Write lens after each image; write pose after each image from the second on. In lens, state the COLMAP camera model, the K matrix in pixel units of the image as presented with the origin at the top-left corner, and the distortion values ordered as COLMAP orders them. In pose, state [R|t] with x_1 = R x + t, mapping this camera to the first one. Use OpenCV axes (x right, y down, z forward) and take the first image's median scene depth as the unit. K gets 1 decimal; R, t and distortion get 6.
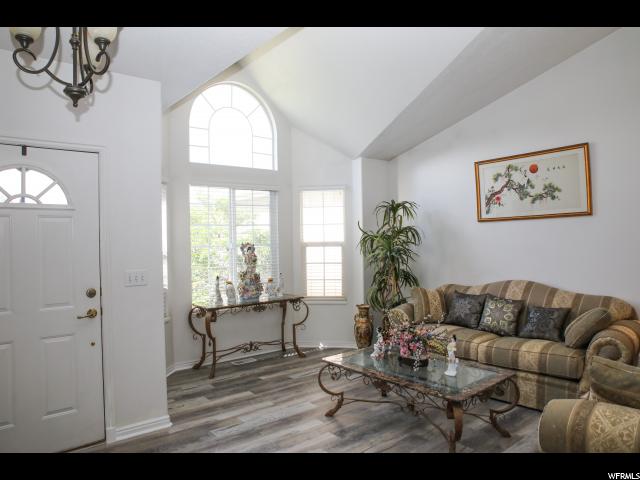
lens RADIAL K [[447.5, 0, 320.0], [0, 447.5, 240.0], [0, 0, 1]] dist [-0.134677, 0.115740]
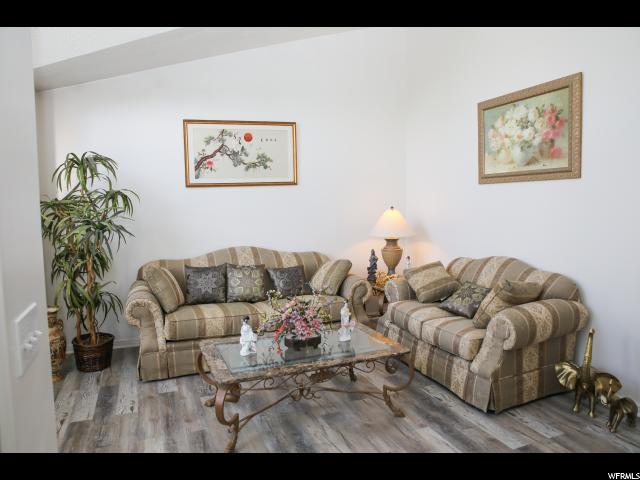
lens RADIAL K [[447.5, 0, 320.0], [0, 447.5, 240.0], [0, 0, 1]] dist [-0.134677, 0.115740]
pose [[0.297188, -0.074080, 0.951941, -0.460798], [0.008139, 0.997146, 0.075057, 0.001054], [-0.954784, -0.014558, 0.296943, 0.511179]]
